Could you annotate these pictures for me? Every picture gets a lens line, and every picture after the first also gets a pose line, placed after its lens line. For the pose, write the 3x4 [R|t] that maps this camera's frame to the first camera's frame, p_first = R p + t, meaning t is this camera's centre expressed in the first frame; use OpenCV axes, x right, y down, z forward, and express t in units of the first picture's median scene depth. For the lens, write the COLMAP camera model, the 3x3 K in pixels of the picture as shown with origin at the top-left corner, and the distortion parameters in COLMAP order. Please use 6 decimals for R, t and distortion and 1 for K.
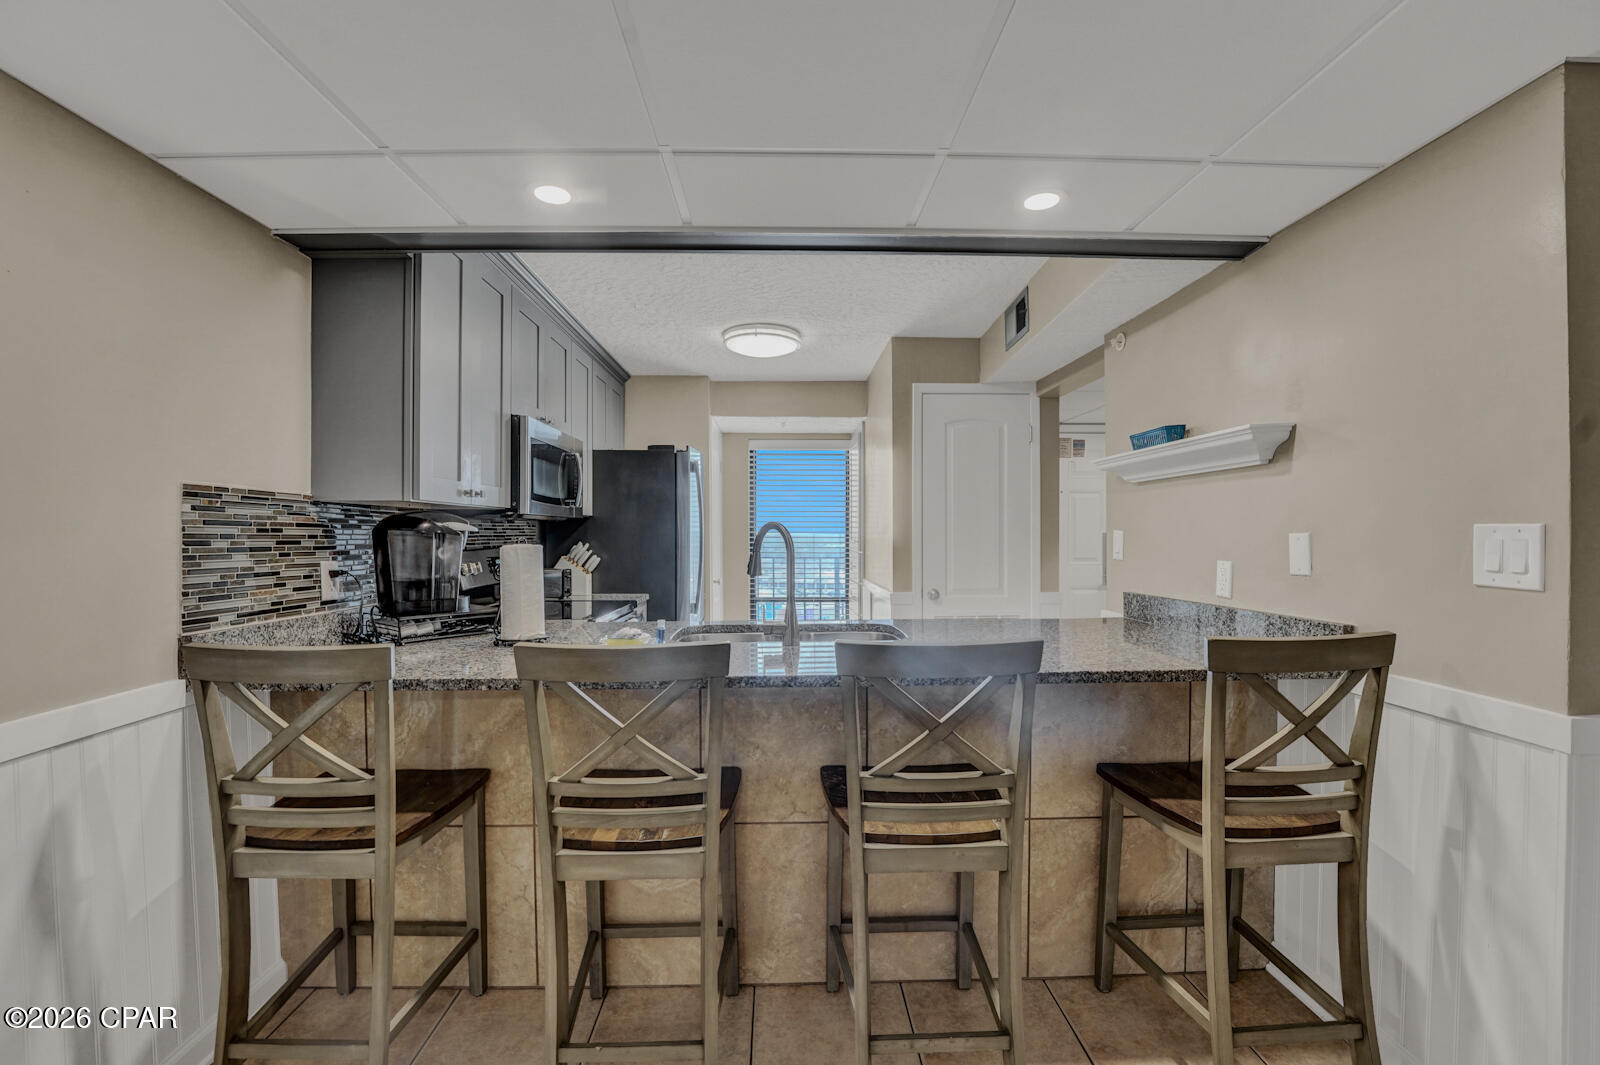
lens RADIAL K [[649.1, 0, 791.5], [0, 649.1, 534.8], [0, 0, 1]] dist [-0.028196, 0.002802]
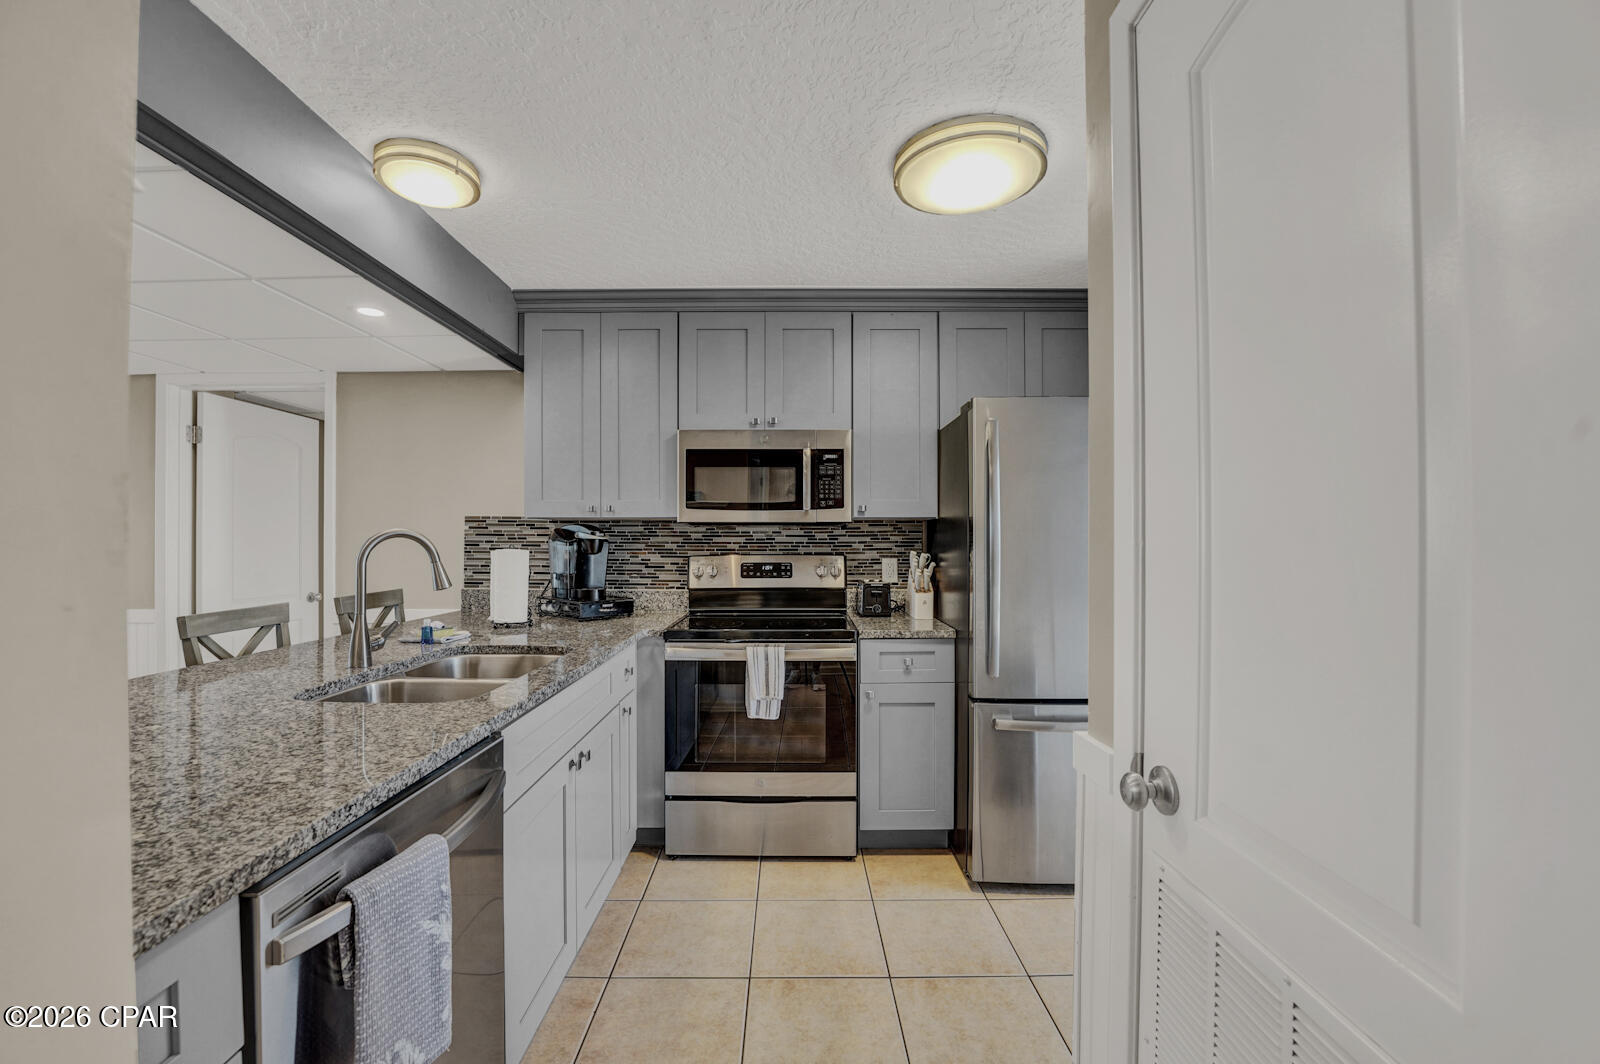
lens RADIAL K [[649.1, 0, 798.9], [0, 649.1, 533.7], [0, 0, 1]] dist [-0.028196, 0.002802]
pose [[-0.007123, -0.003382, -0.999969, 0.842817], [-0.001554, 0.999993, -0.003371, -0.013021], [0.999973, 0.001530, -0.007128, 1.540335]]
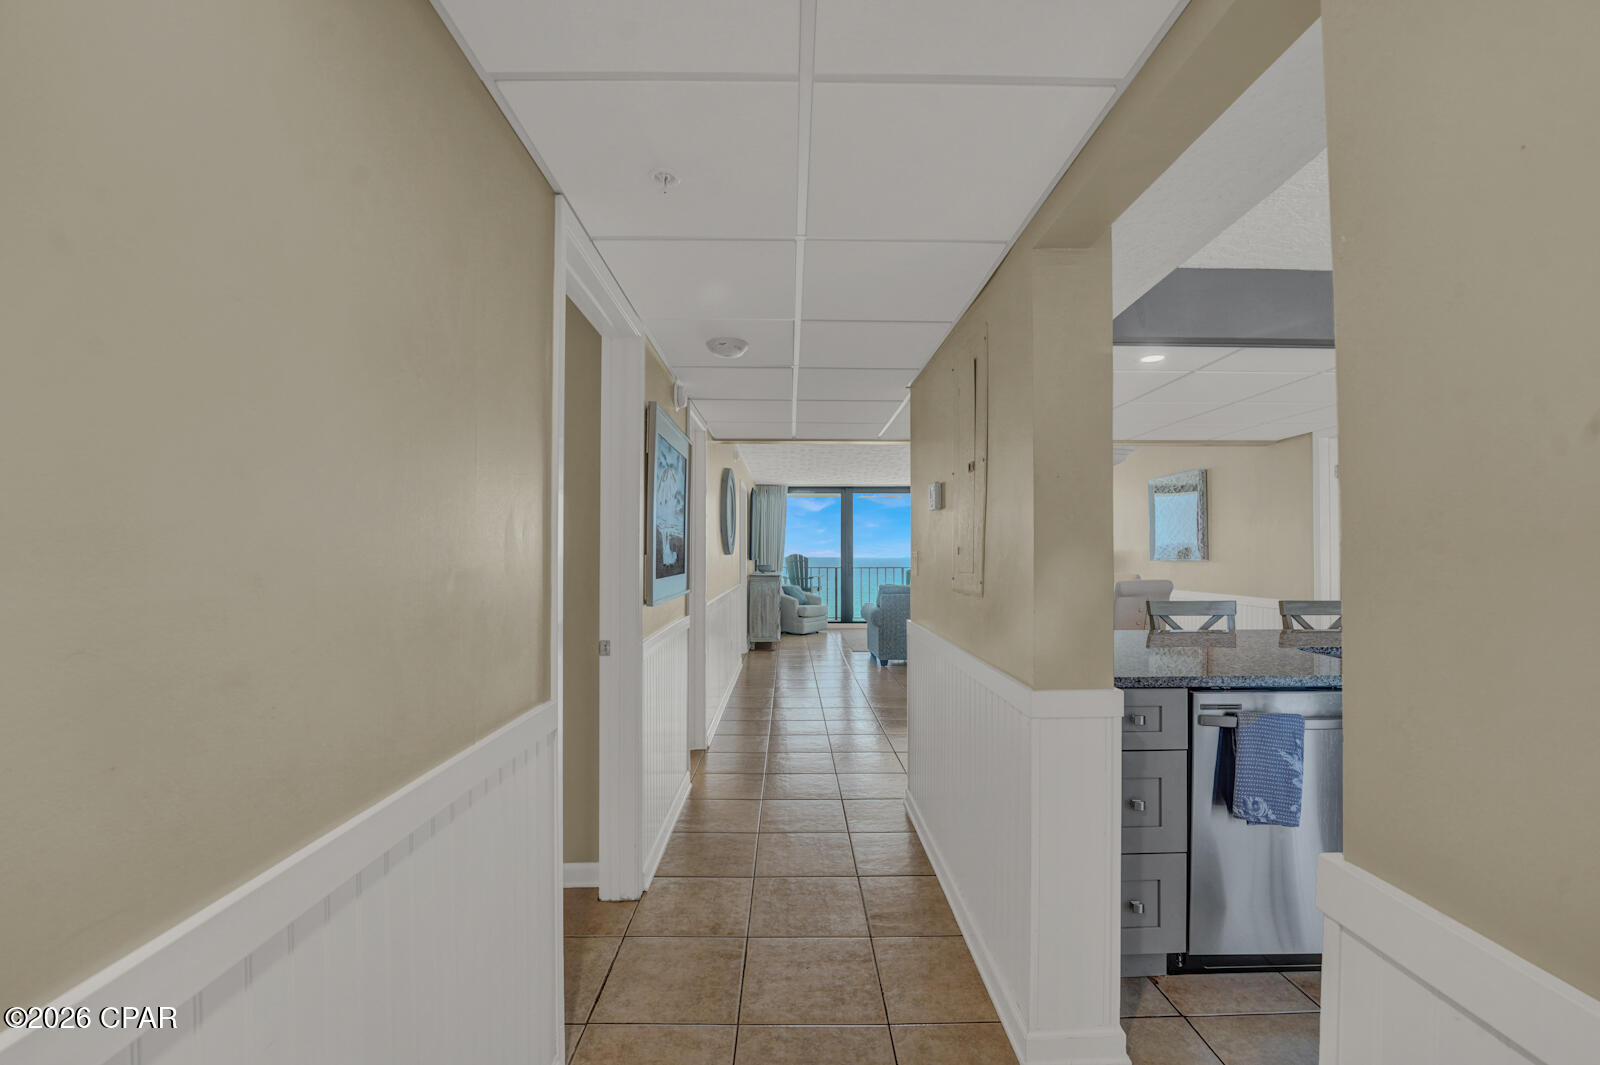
lens RADIAL K [[649.1, 0, 795.3], [0, 649.1, 536.2], [0, 0, 1]] dist [-0.028196, 0.002802]
pose [[-0.999899, 0.005109, 0.013228, 1.026608], [0.004842, 0.999785, -0.020158, -0.018613], [-0.013328, -0.020092, -0.999709, 2.101385]]
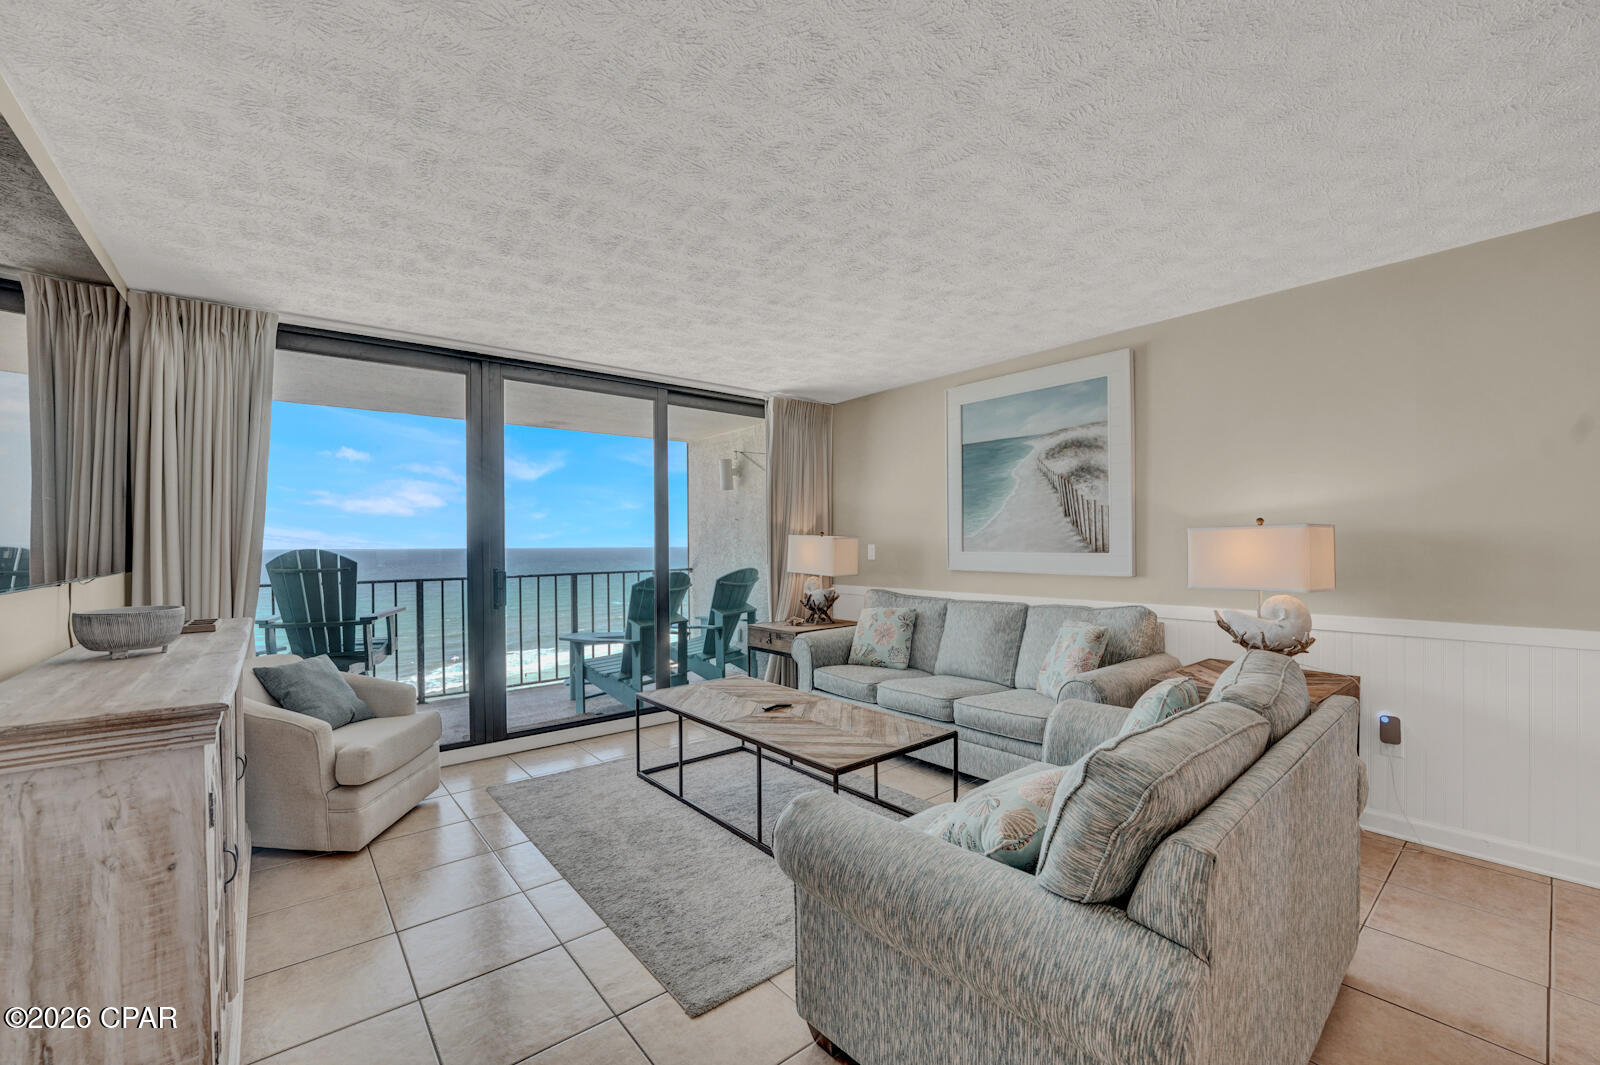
lens RADIAL K [[649.1, 0, 800.6], [0, 649.1, 543.1], [0, 0, 1]] dist [-0.028196, 0.002802]
pose [[-0.781475, 0.007153, -0.623895, 1.133637], [0.006810, 0.999973, 0.002934, 0.011254], [0.623899, -0.001956, -0.781503, -1.268842]]
